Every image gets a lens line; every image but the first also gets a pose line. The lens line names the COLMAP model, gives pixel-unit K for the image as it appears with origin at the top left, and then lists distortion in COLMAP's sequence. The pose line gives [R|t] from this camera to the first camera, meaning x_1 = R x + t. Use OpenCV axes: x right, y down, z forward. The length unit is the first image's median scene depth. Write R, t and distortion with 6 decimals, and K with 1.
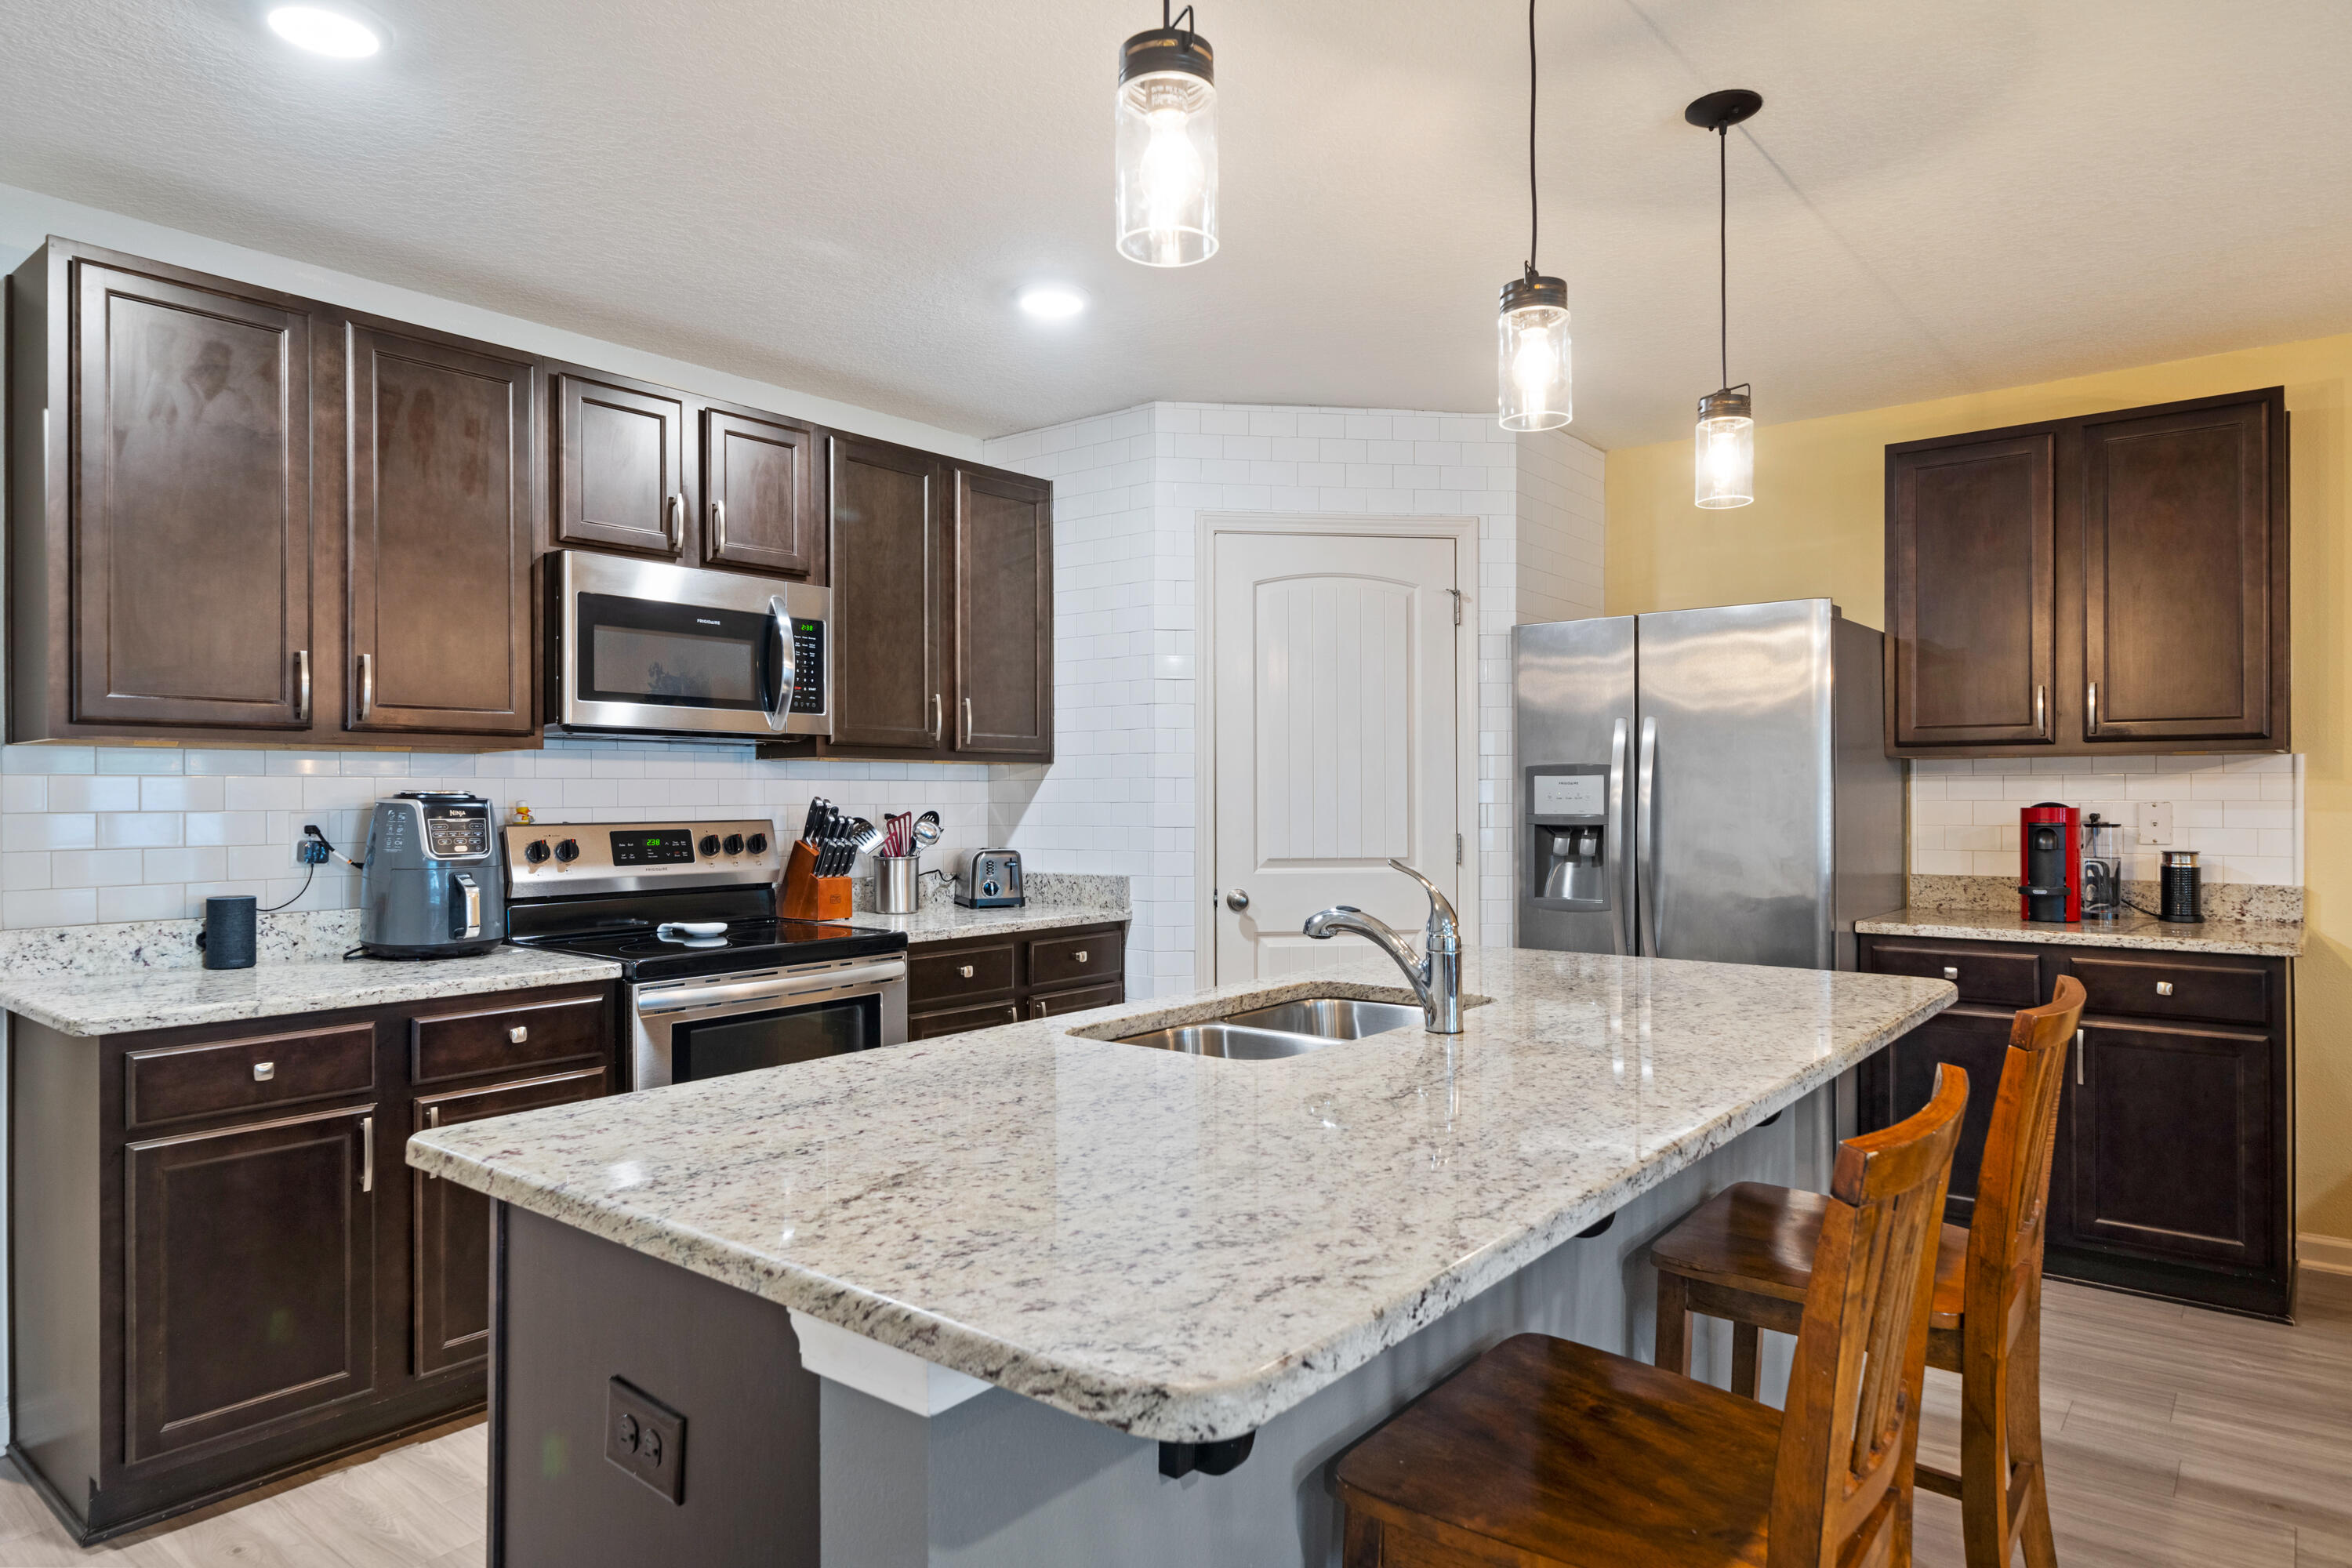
lens RADIAL K [[1389.1, 0, 1163.0], [0, 1389.1, 787.8], [0, 0, 1]] dist [0.001804, 0.000856]
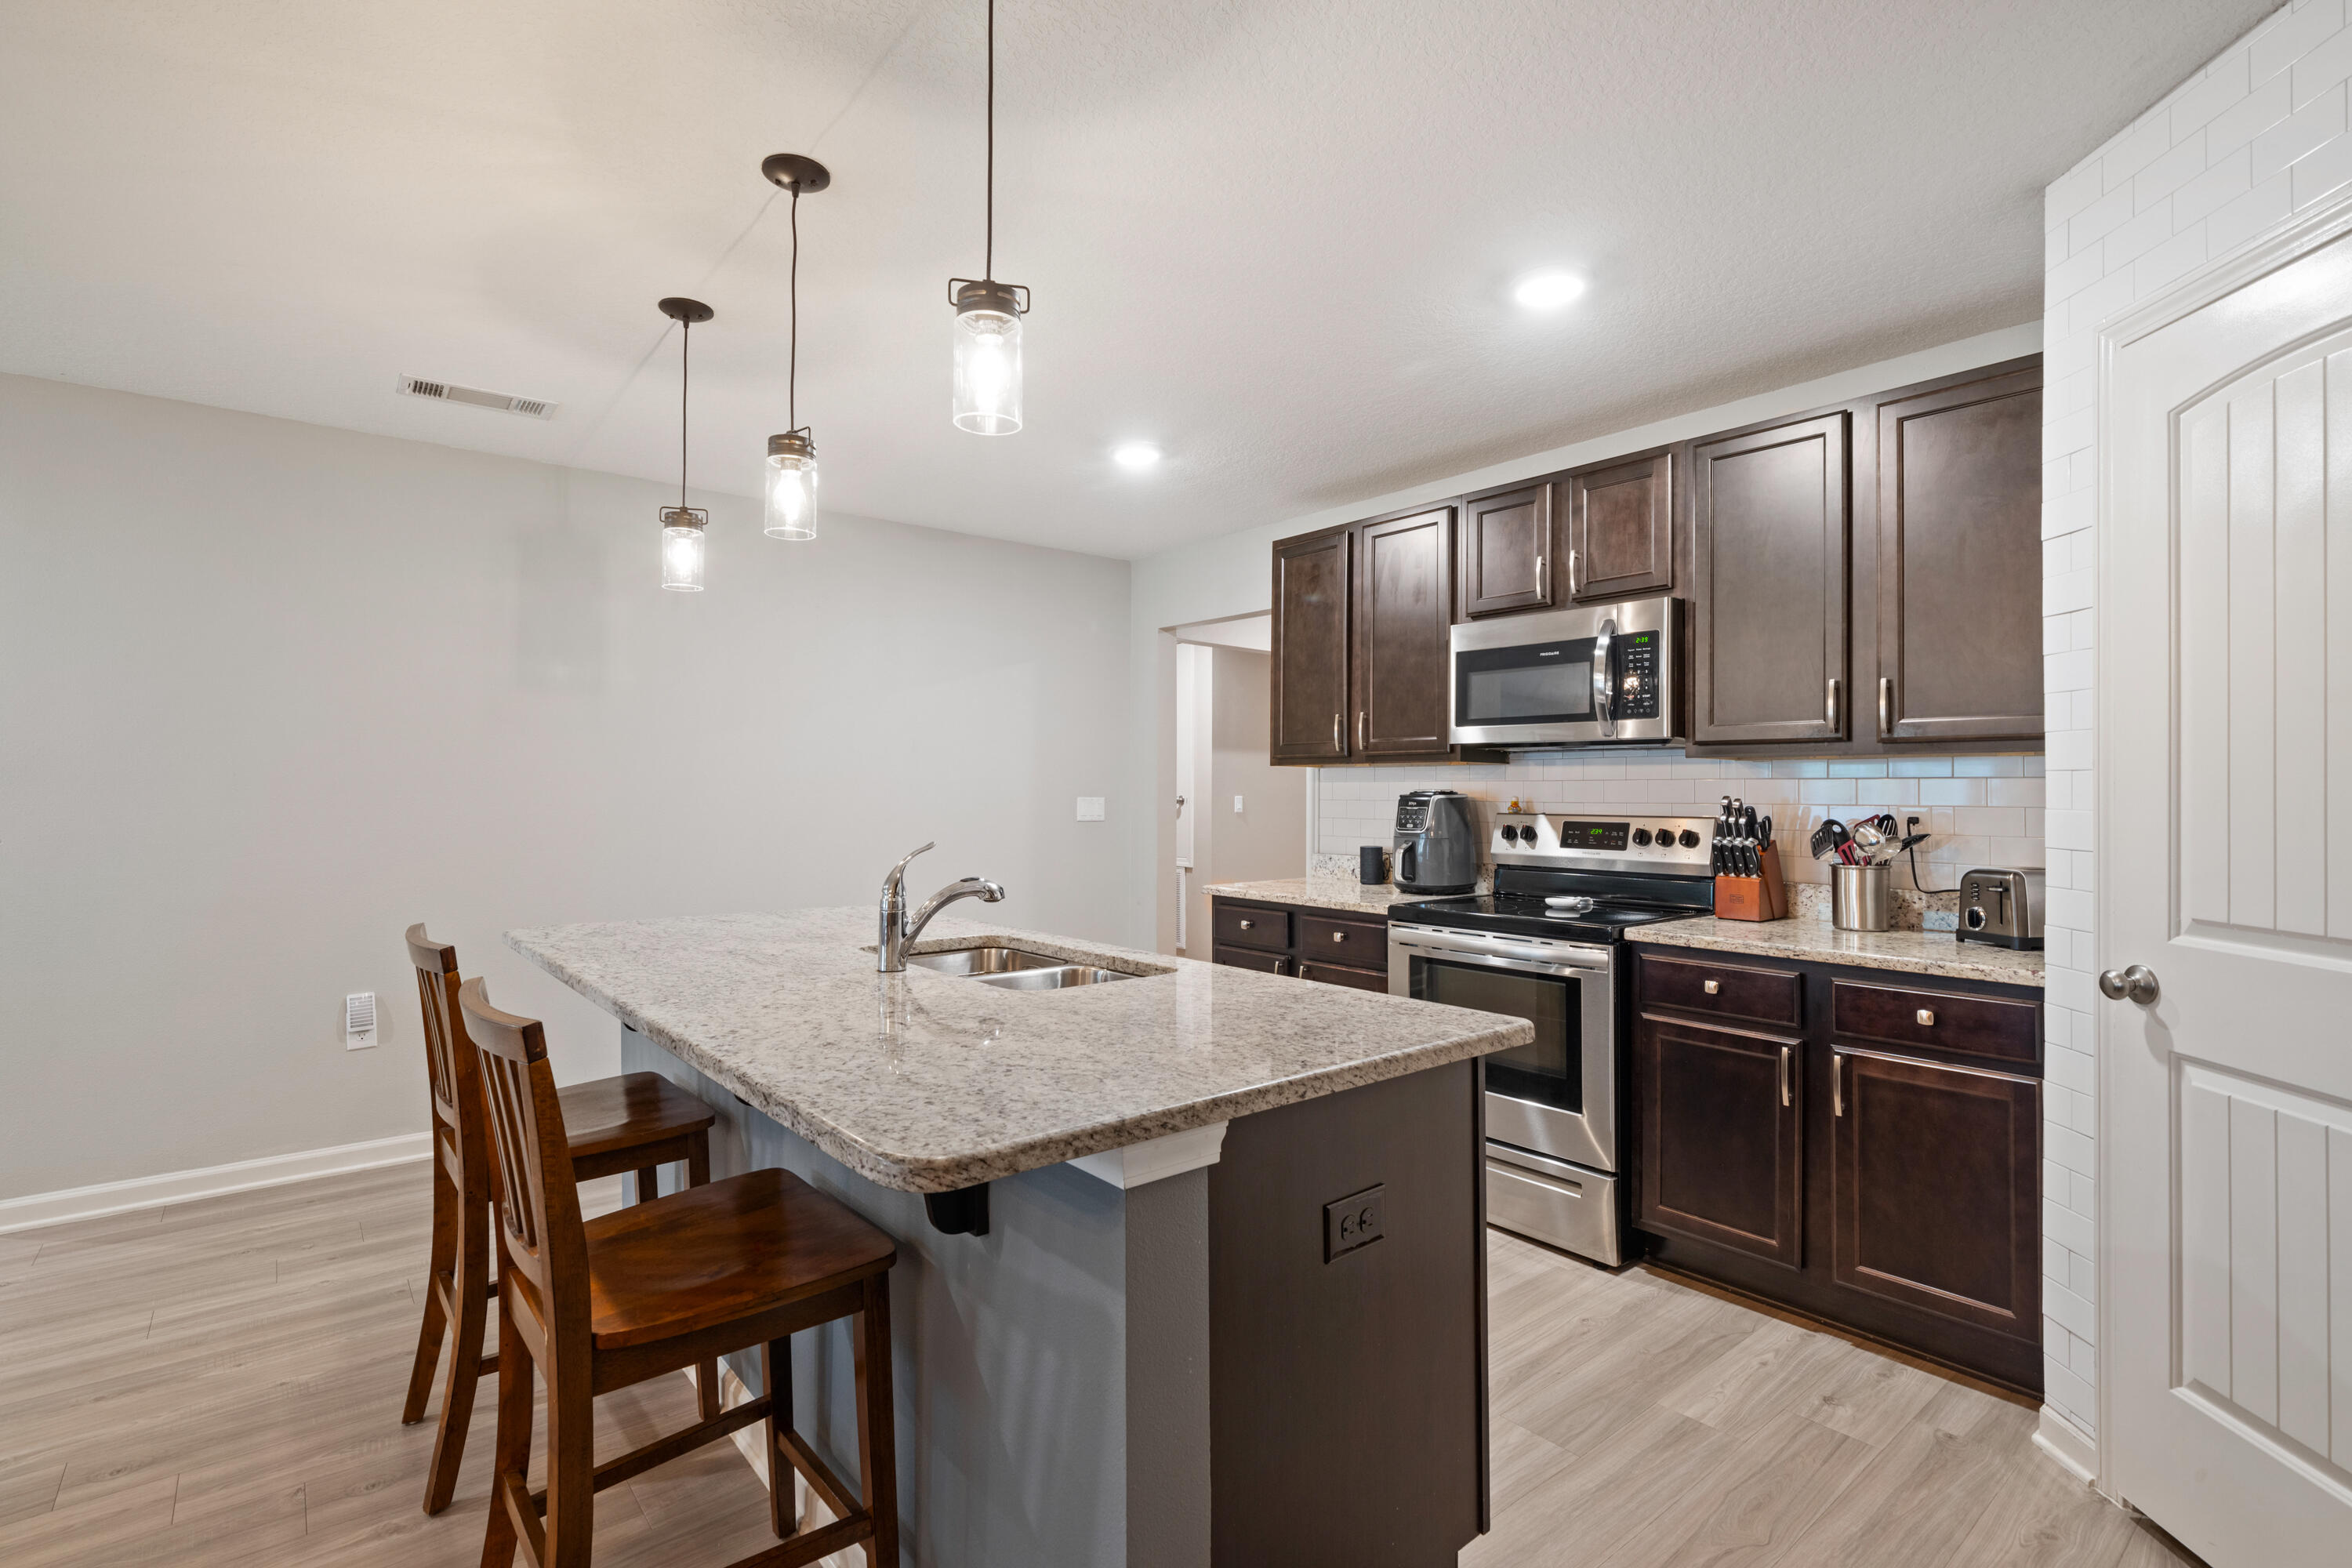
lens RADIAL K [[1075.2, 0, 1153.6], [0, 1075.2, 799.5], [0, 0, 1]] dist [0.000907, -0.000331]
pose [[-0.185254, 0.011364, -0.982625, 0.650815], [0.002705, 0.999935, 0.011054, -0.000888], [0.982687, -0.000610, -0.185273, 0.796273]]
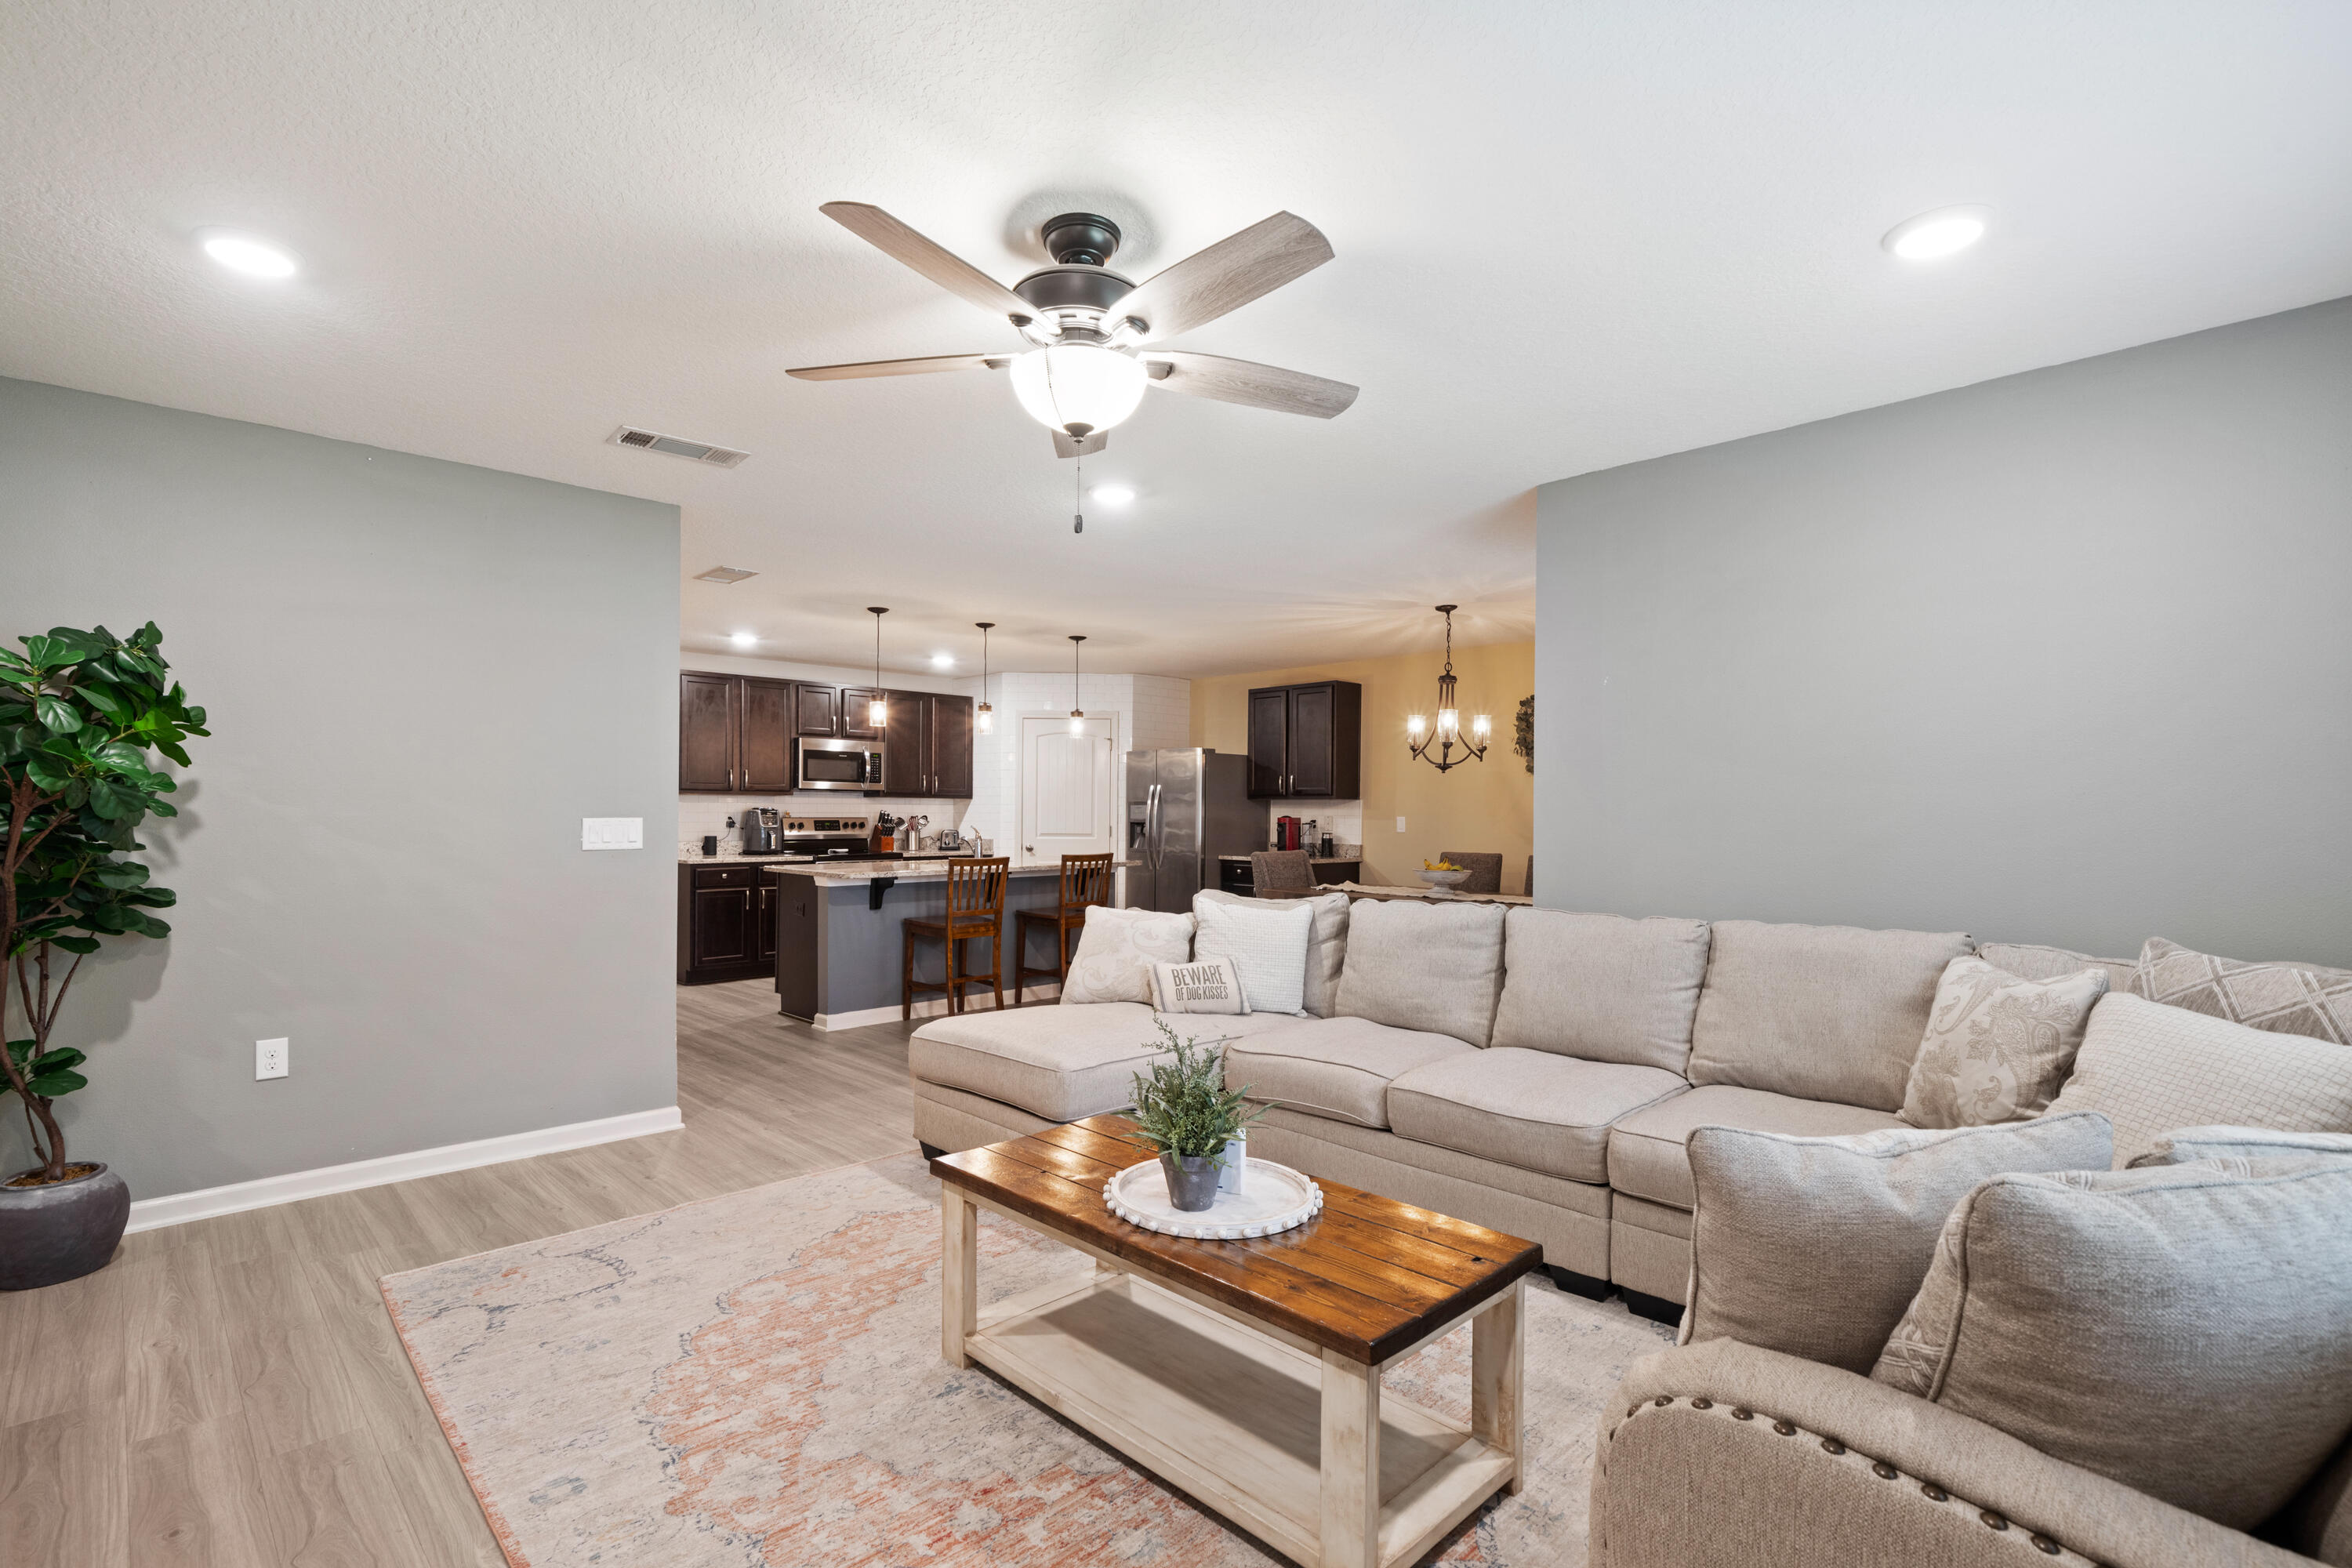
lens RADIAL K [[1075.2, 0, 1153.6], [0, 1075.2, 799.5], [0, 0, 1]] dist [0.000907, -0.000331]
pose [[0.993231, 0.007865, -0.115886, 0.656480], [-0.008421, 0.999955, -0.004306, -0.012178], [0.115847, 0.005253, 0.993253, -1.350237]]
